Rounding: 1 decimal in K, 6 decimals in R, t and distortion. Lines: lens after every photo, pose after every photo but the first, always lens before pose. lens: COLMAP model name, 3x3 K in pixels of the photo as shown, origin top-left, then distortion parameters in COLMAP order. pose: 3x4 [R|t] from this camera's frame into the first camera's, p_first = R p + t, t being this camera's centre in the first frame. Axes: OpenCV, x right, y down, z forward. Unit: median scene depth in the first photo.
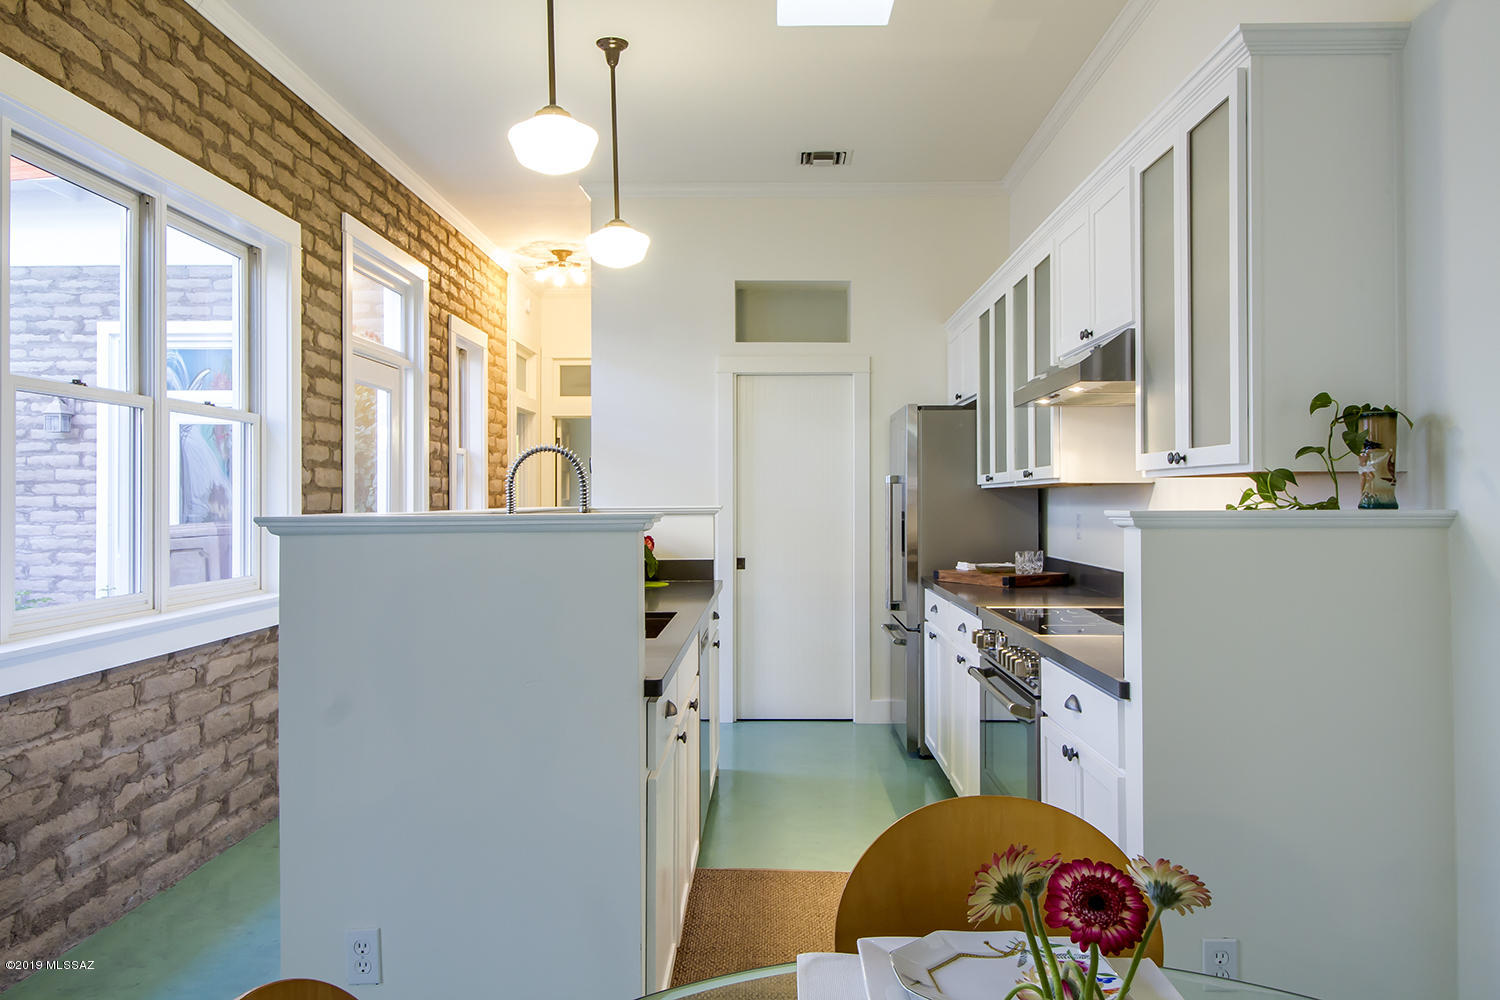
lens RADIAL K [[1218.0, 0, 750.0], [0, 1218.0, 500.0], [0, 0, 1]] dist [0.006198, 0.005898]
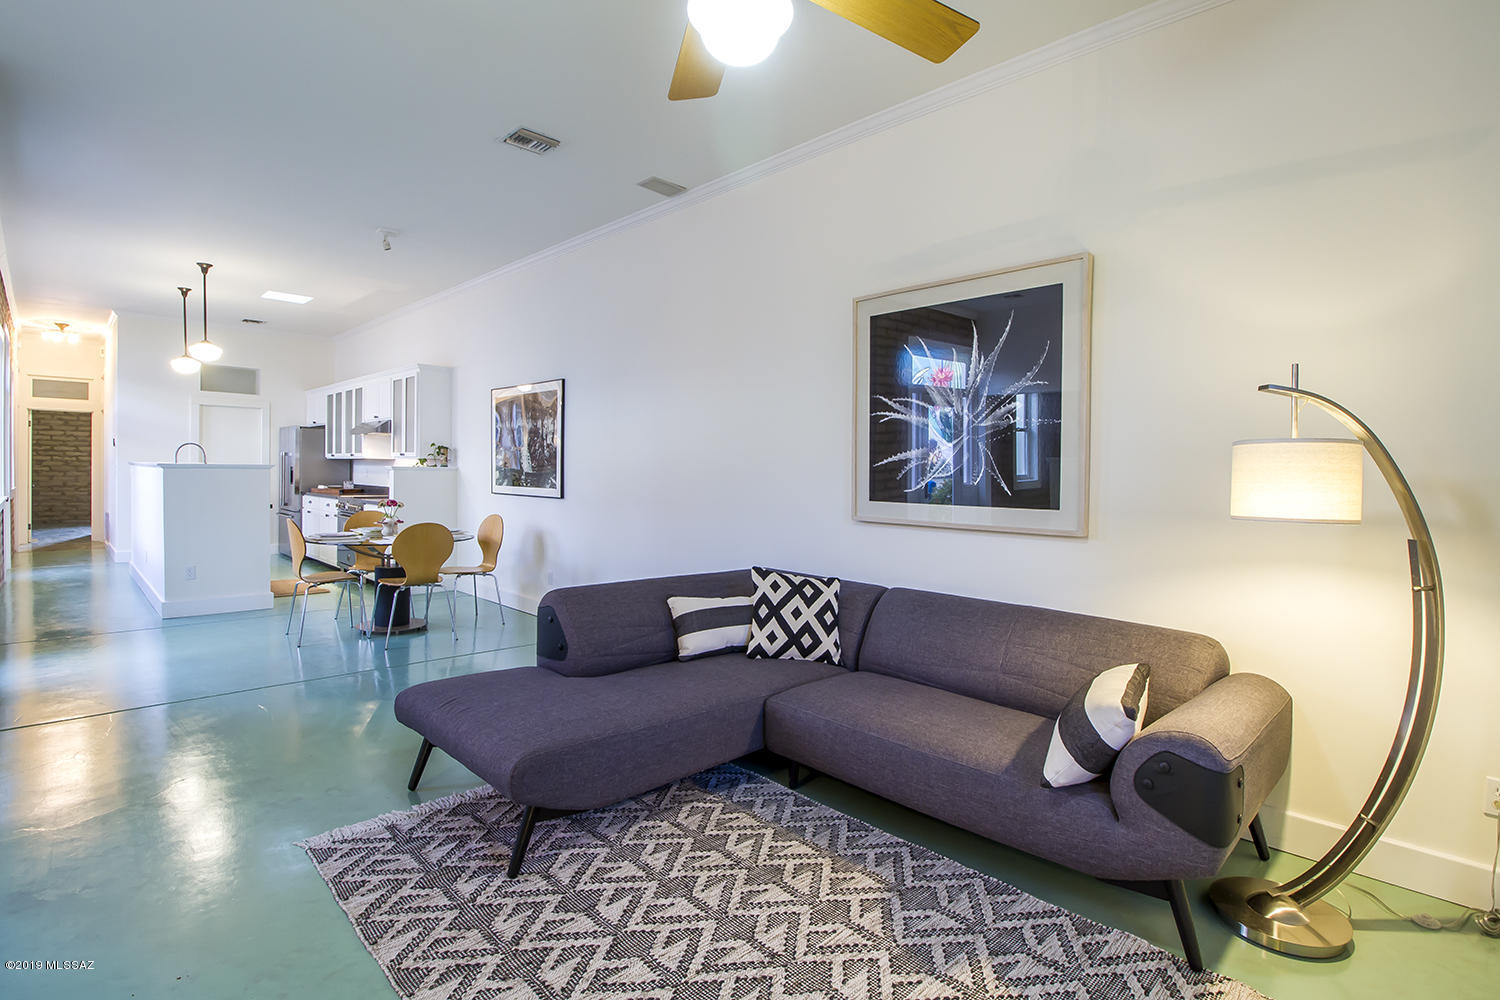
lens RADIAL K [[737.8, 0, 750.1], [0, 737.8, 476.9], [0, 0, 1]] dist [-0.001082, -0.000518]
pose [[0.712016, 0.010057, 0.702091, -0.329045], [-0.020212, 0.999777, 0.006175, 0.002193], [-0.701872, -0.018587, 0.712060, -0.939298]]
